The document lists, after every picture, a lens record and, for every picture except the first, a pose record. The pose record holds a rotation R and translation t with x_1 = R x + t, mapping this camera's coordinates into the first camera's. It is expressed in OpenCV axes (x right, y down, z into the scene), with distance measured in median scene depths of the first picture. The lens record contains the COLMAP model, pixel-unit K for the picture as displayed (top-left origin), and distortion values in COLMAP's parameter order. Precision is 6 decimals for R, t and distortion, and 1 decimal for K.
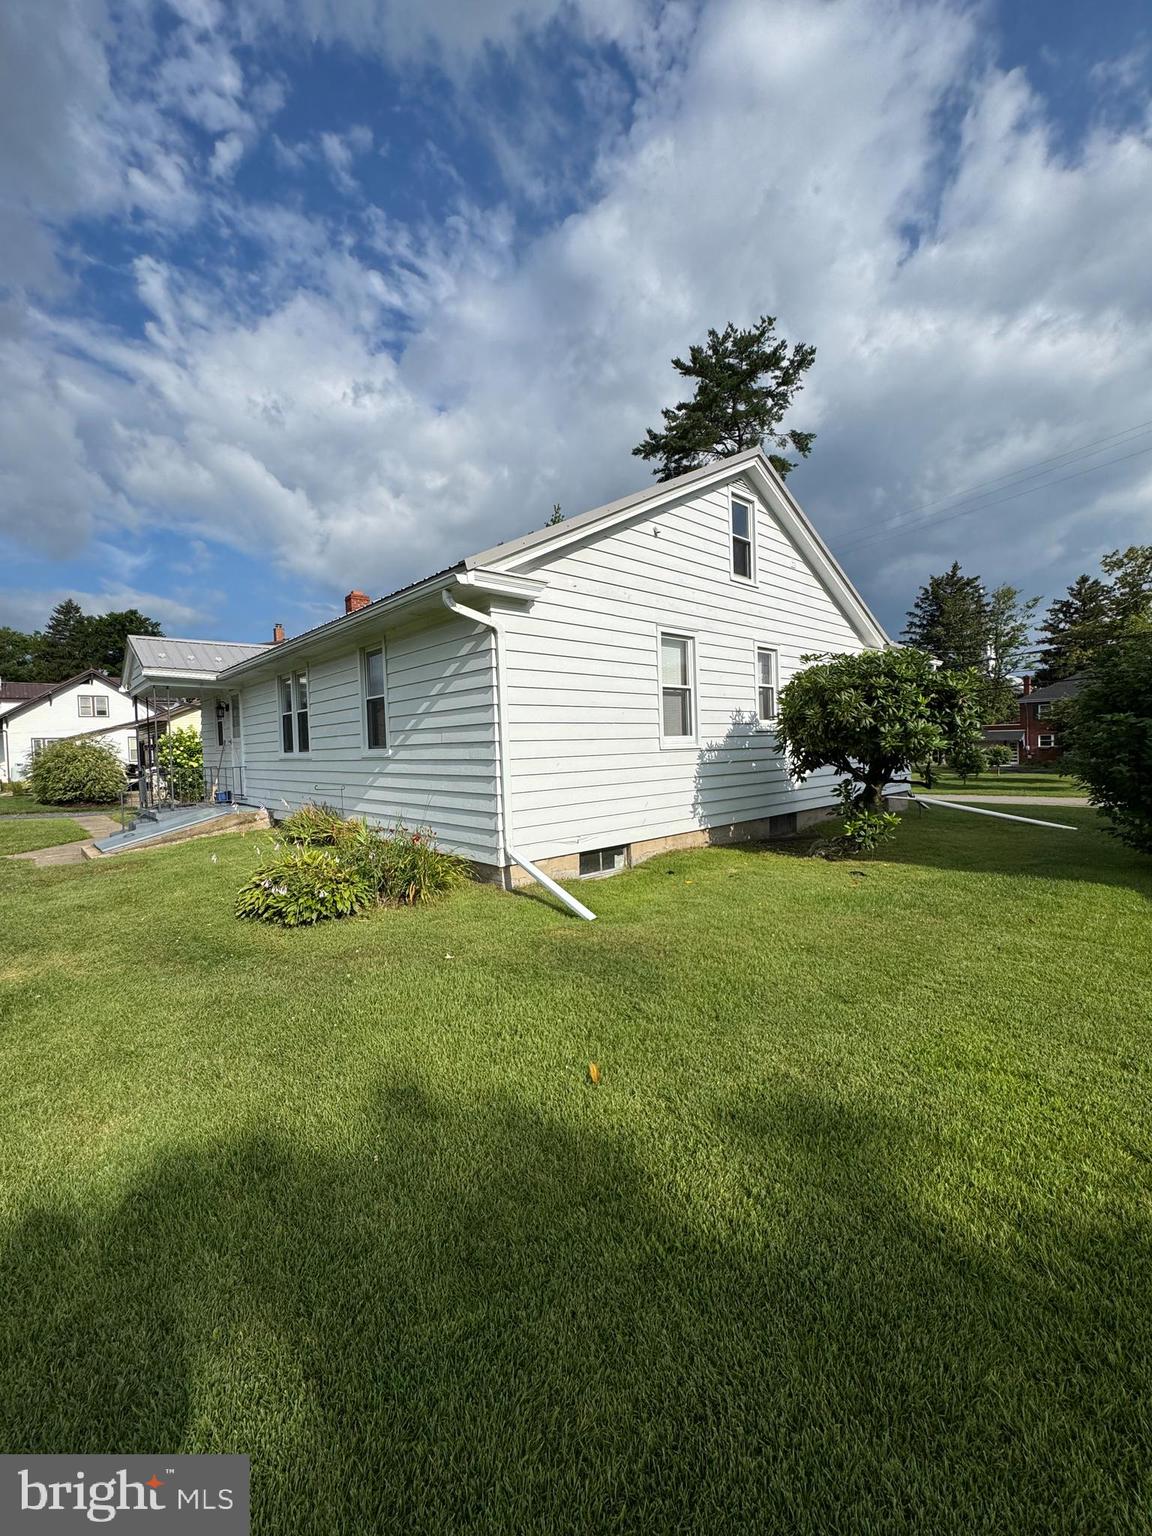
lens RADIAL K [[621.2, 0, 576.1], [0, 621.2, 775.4], [0, 0, 1]] dist [-0.002077, 0.000304]
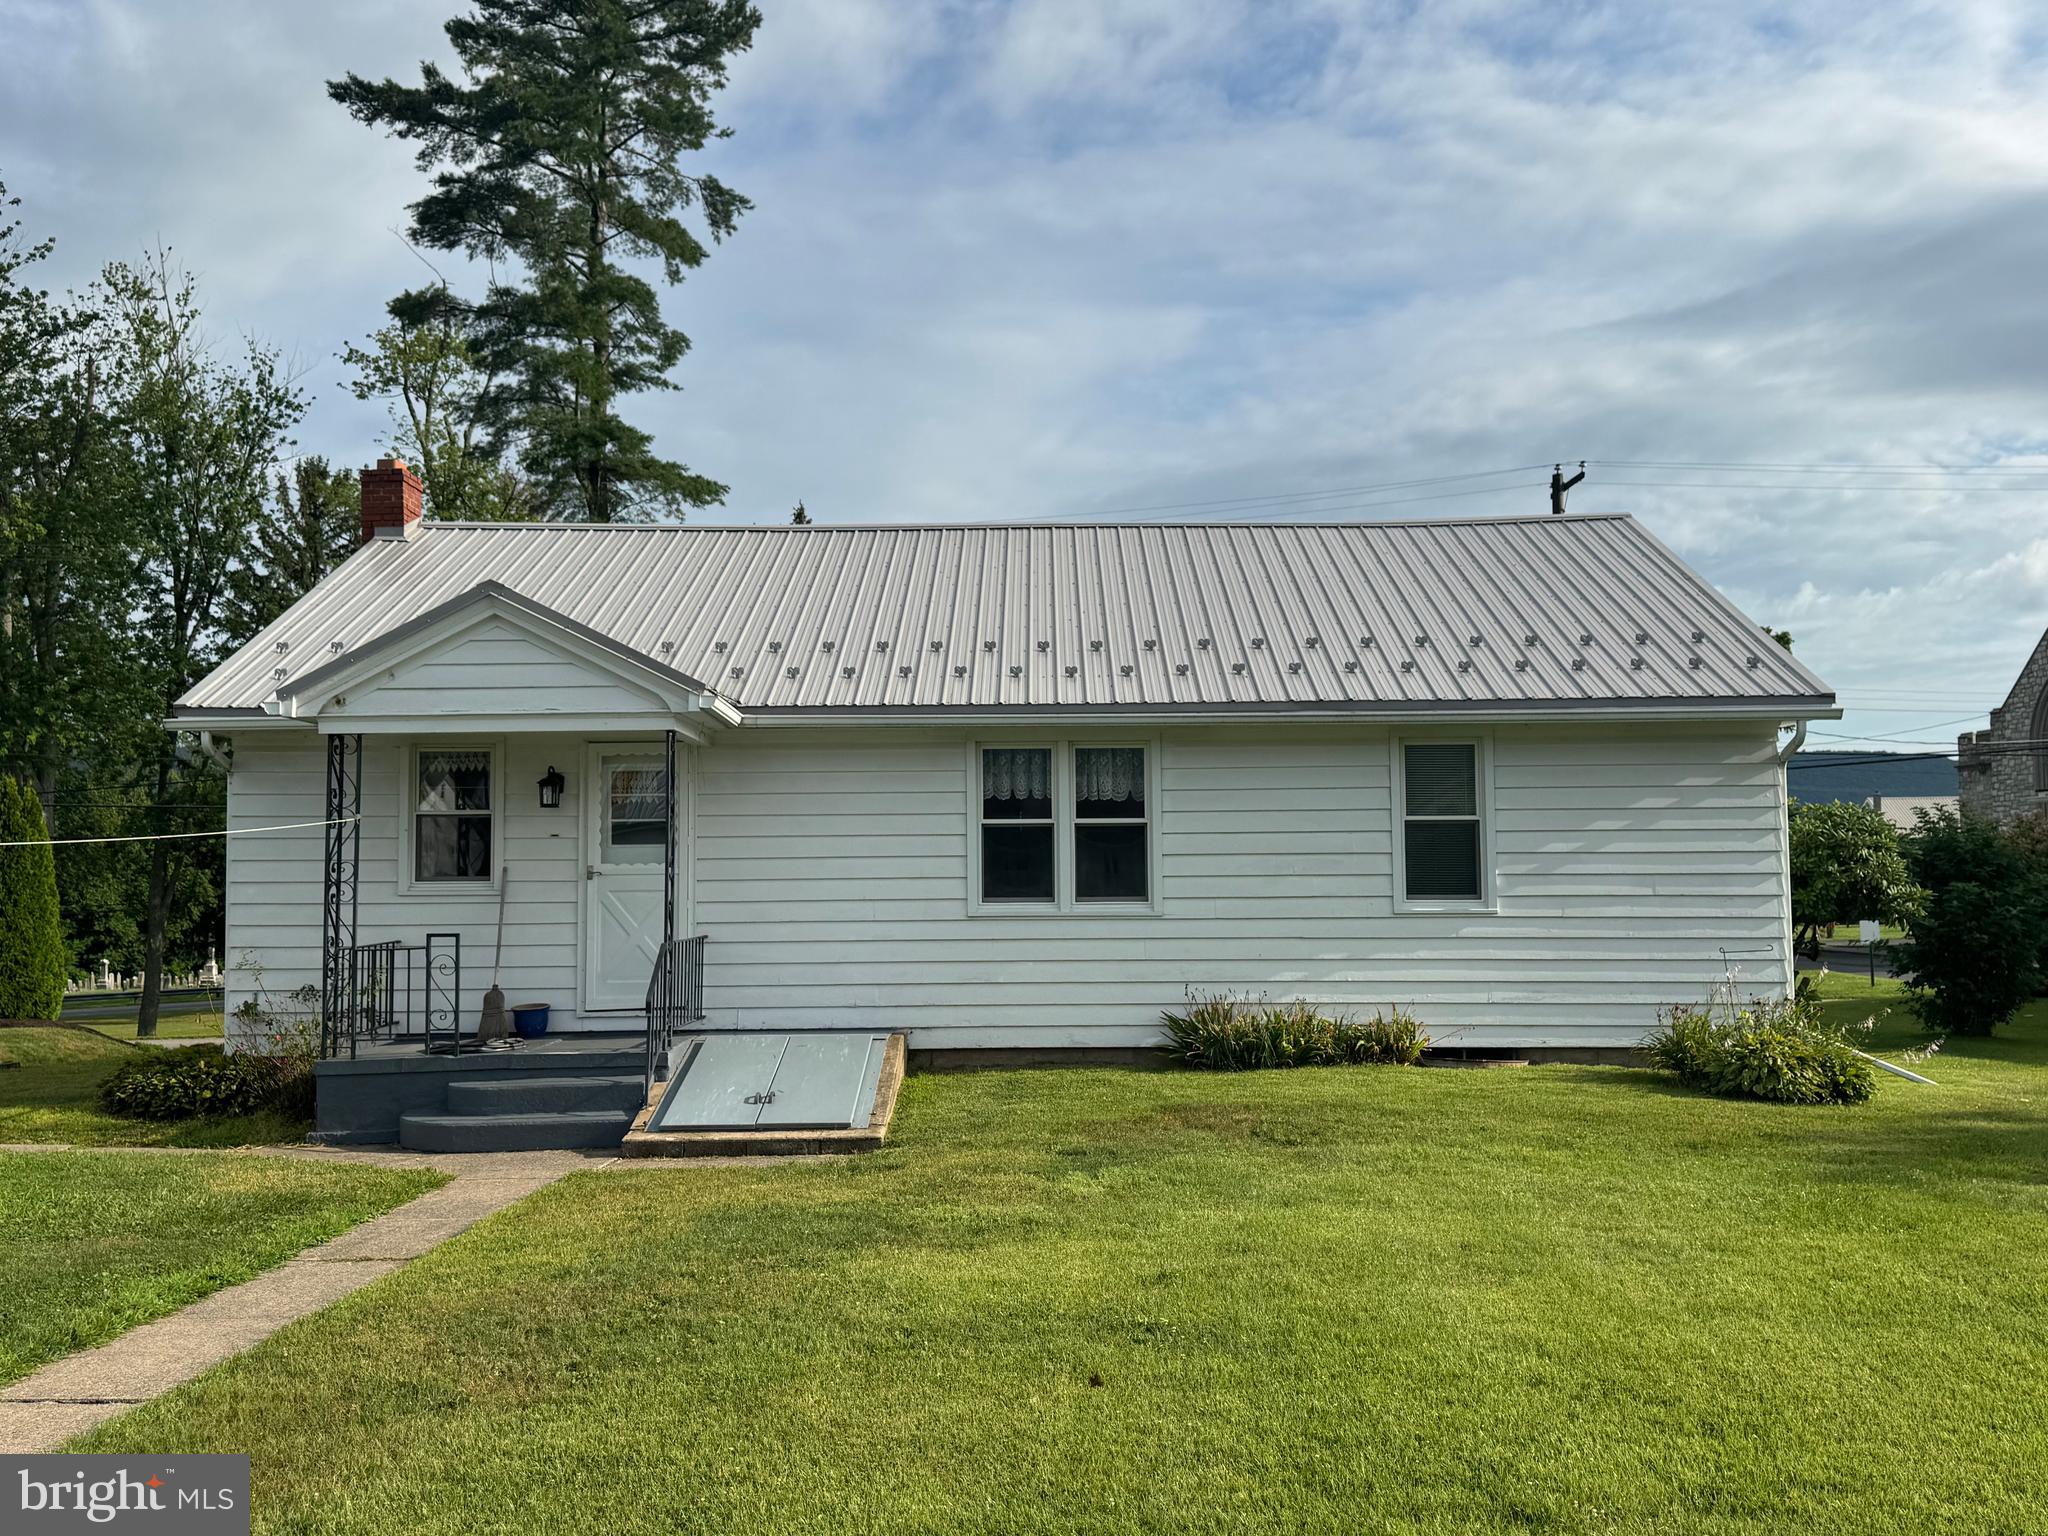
lens RADIAL K [[1834.4, 0, 1029.7], [0, 1834.4, 770.1], [0, 0, 1]] dist [0.047036, -0.004064]
pose [[0.674822, 0.069234, 0.734726, -0.235965], [0.022915, 0.993144, -0.114632, 0.002834], [-0.737625, 0.094193, 0.668609, 0.011432]]
